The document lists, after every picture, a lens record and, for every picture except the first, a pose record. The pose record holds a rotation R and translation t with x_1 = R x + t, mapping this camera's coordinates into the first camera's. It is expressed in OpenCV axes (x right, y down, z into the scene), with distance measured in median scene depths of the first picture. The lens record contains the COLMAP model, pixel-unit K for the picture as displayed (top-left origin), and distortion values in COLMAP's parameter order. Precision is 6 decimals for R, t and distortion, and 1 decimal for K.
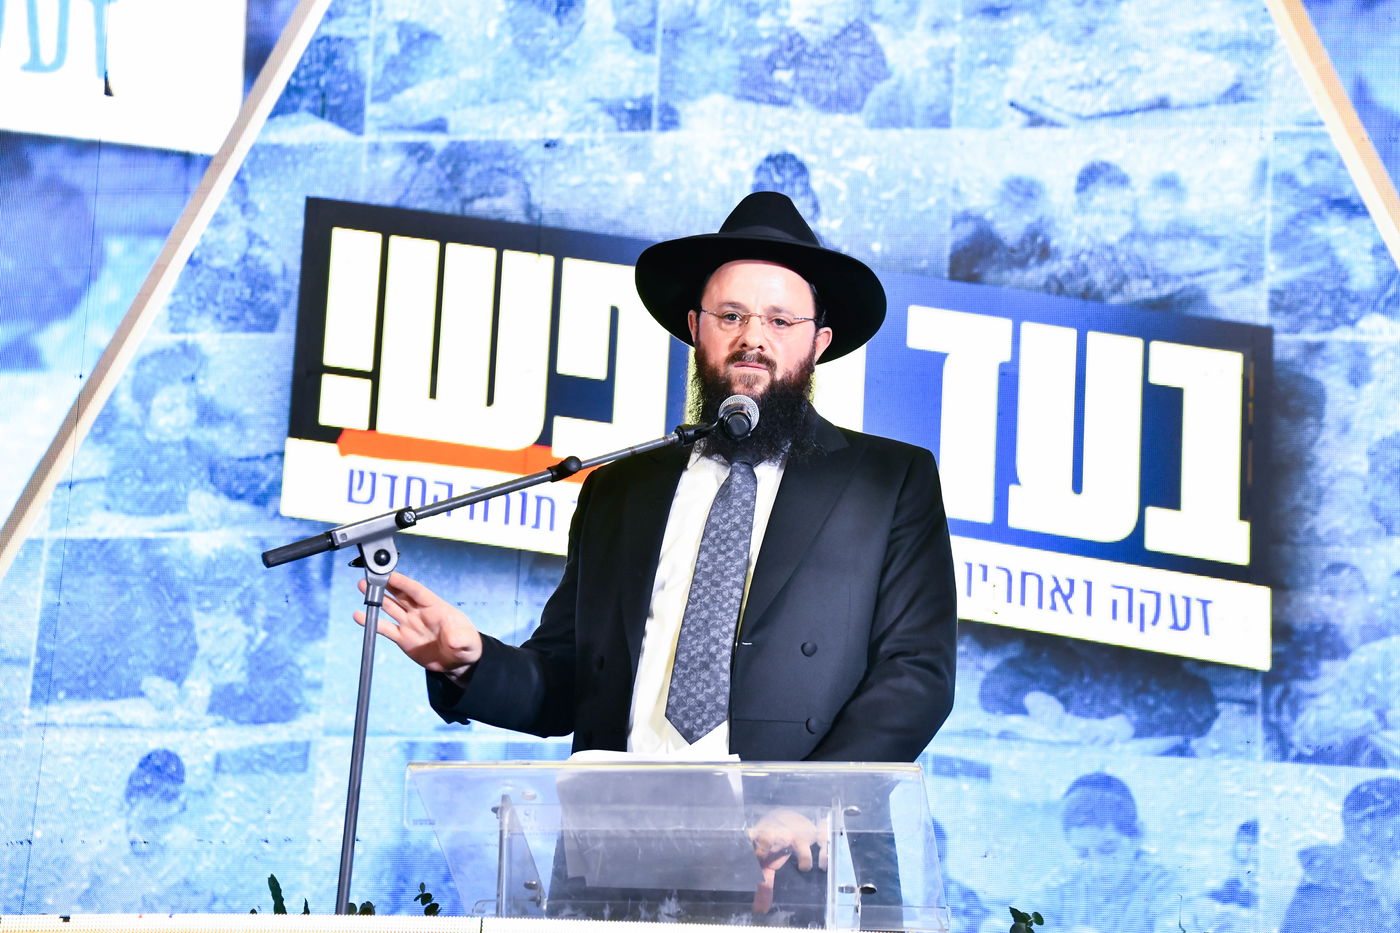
lens RADIAL K [[3728.4, 0, 675.6], [0, 3728.4, 489.1], [0, 0, 1]] dist [0.881021, 0.000000]
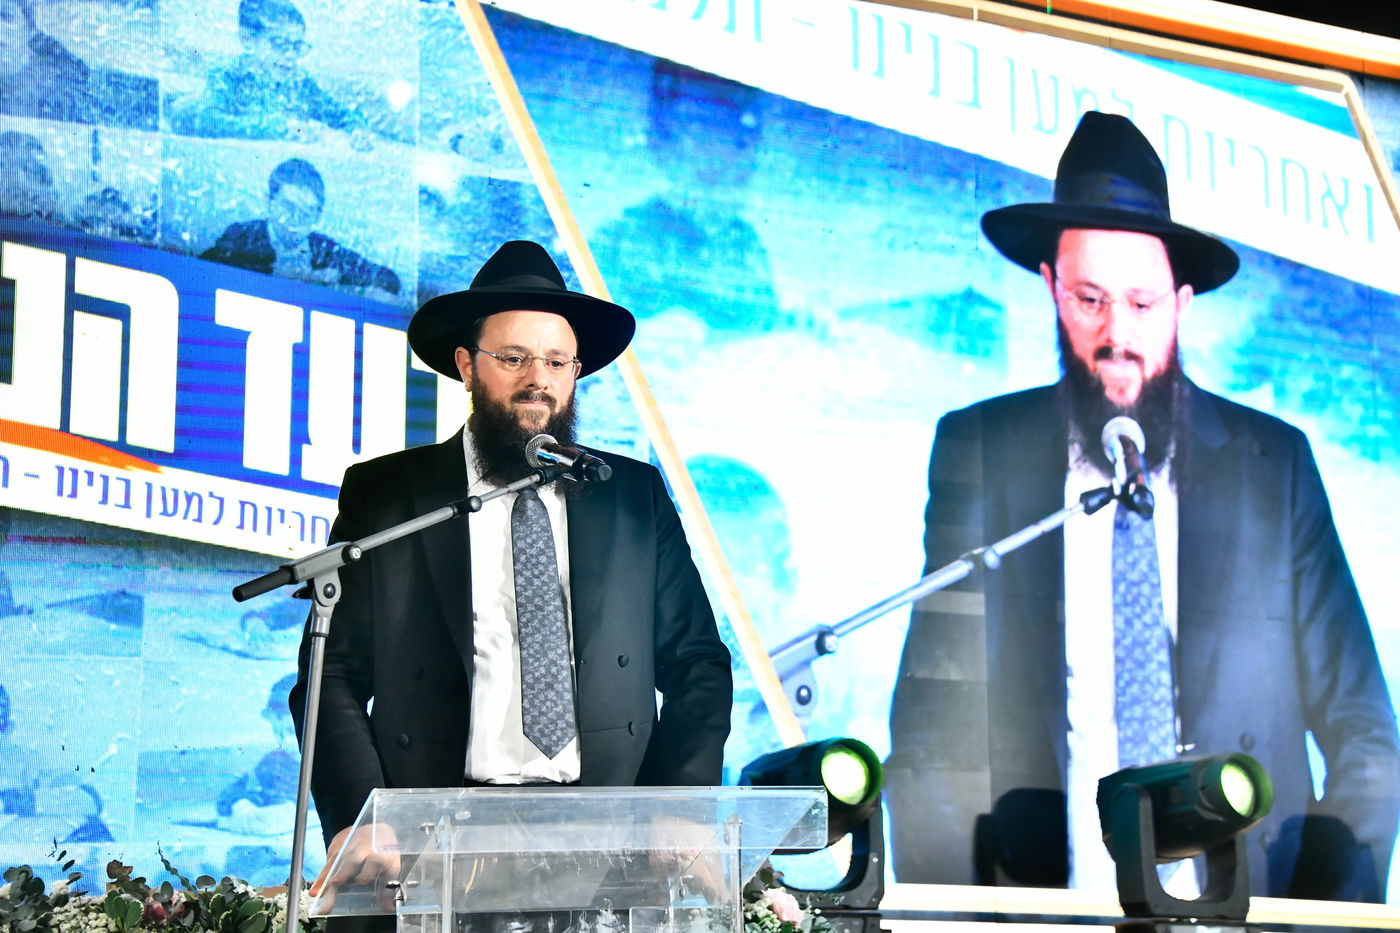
lens RADIAL K [[2567.2, 0, 710.8], [0, 2567.2, 488.7], [0, 0, 1]] dist [0.479583, 0.000000]
pose [[0.887294, 0.033328, 0.459998, -0.182888], [-0.055938, 0.997799, 0.035606, -0.024403], [-0.457799, -0.057325, 0.887206, 0.187511]]
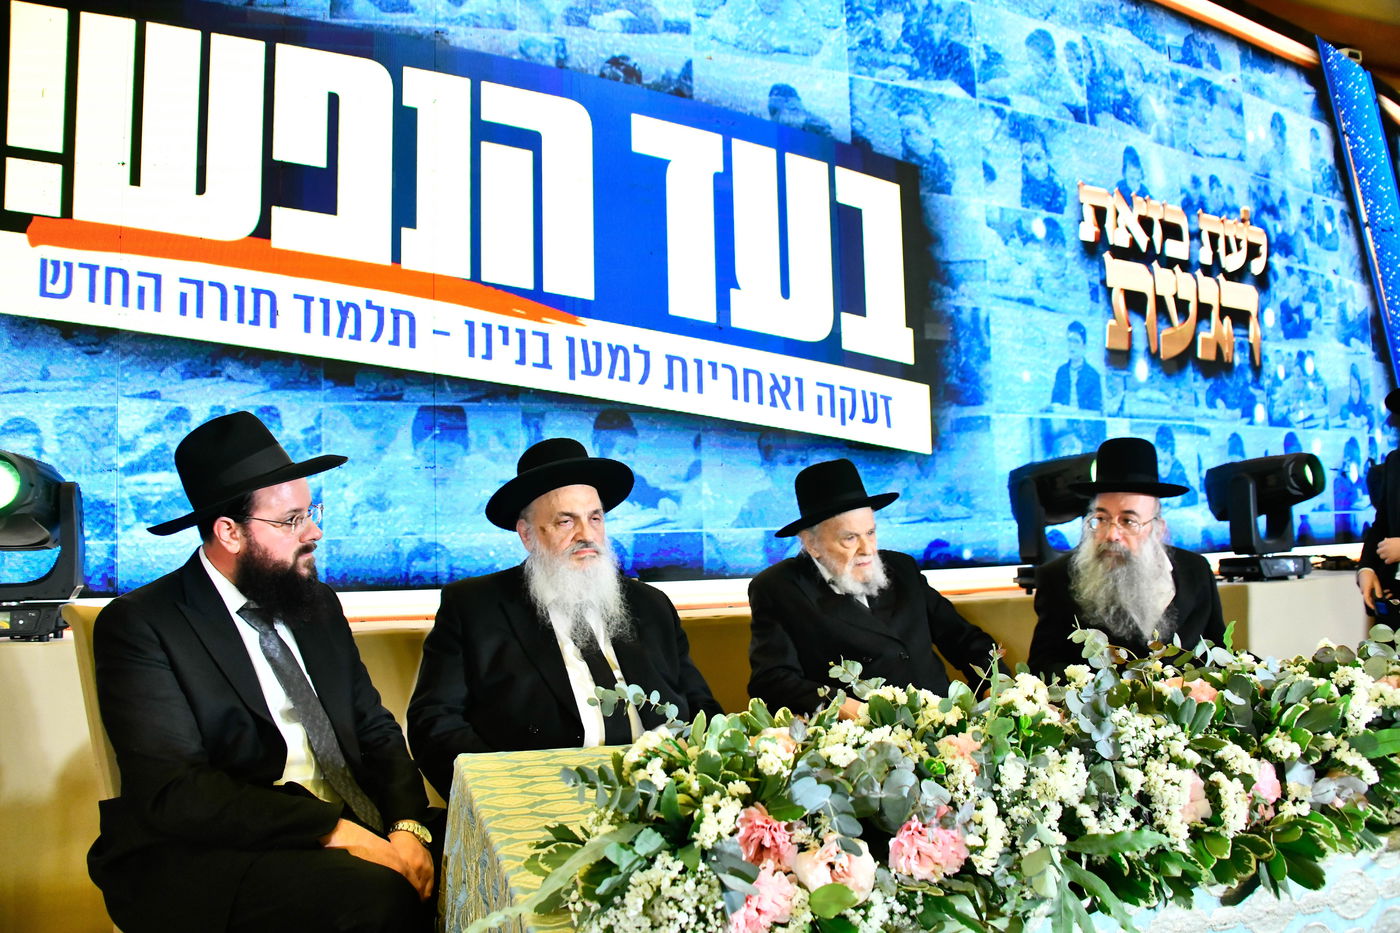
lens RADIAL K [[1118.6, 0, 680.8], [0, 1118.6, 489.3], [0, 0, 1]] dist [-0.149962, 0.060958]
pose [[0.893289, -0.052085, 0.446454, -0.068772], [-0.027554, 0.985050, 0.170052, 0.001699], [-0.448637, -0.164207, 0.878499, 0.720541]]
